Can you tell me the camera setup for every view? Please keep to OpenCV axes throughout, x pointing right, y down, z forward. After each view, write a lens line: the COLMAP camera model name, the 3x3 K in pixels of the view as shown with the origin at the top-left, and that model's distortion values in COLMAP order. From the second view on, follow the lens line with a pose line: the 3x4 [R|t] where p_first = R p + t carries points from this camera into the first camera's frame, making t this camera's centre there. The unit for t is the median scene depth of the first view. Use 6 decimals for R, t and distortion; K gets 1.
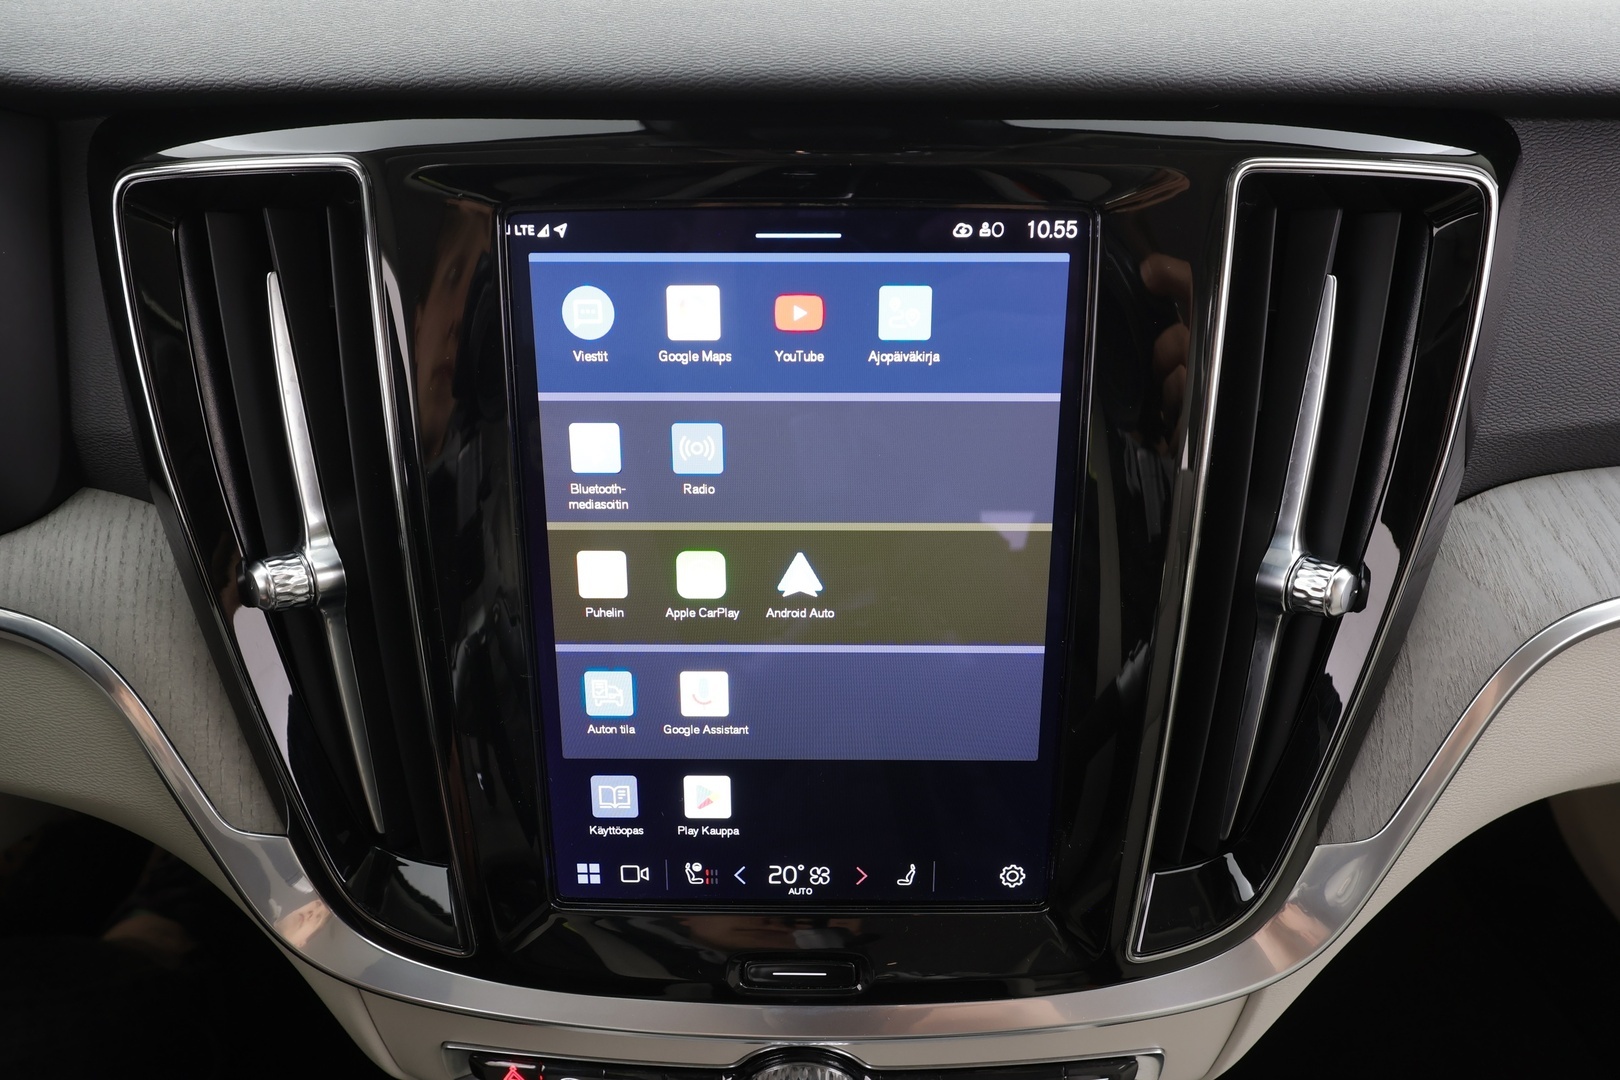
lens RADIAL K [[994.8, 0, 810.5], [0, 994.8, 541.9], [0, 0, 1]] dist [0.001934, 0.000311]
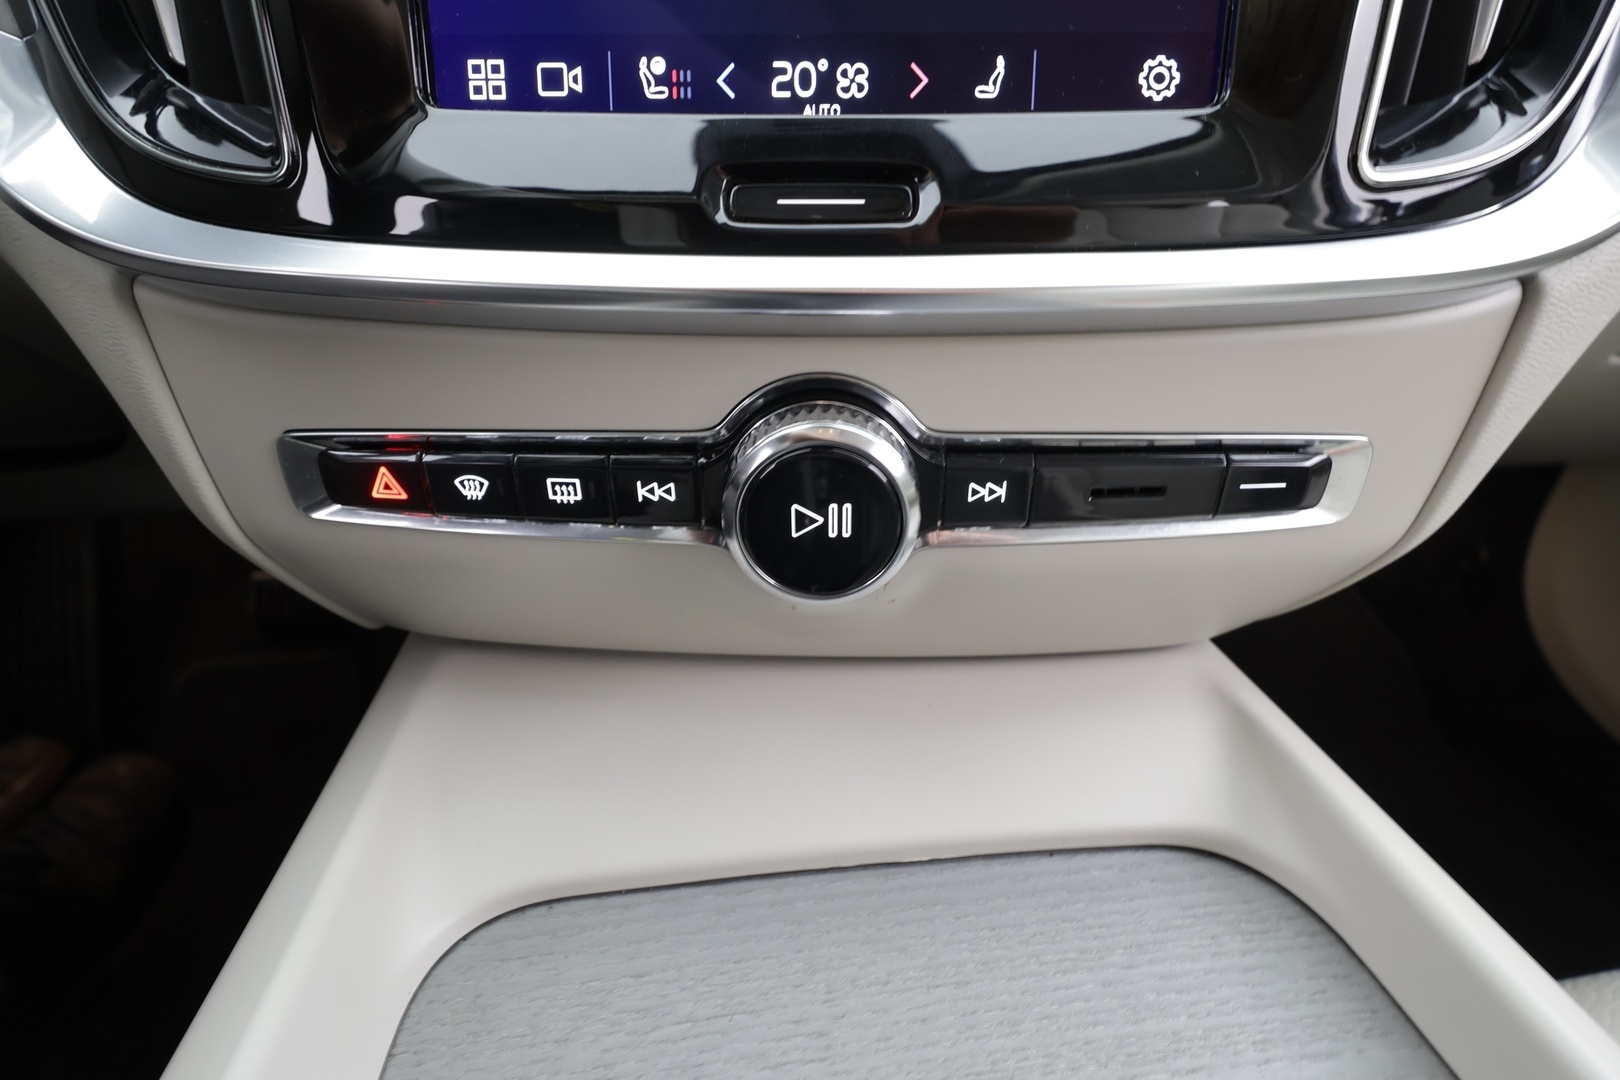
lens RADIAL K [[756.2, 0, 810.5], [0, 756.2, 543.1], [0, 0, 1]] dist [0.001570, 0.000108]
pose [[0.999997, 0.002307, -0.000767, -0.016322], [-0.002351, 0.998015, -0.062928, 0.658427], [0.000620, 0.062930, 0.998018, 0.539859]]
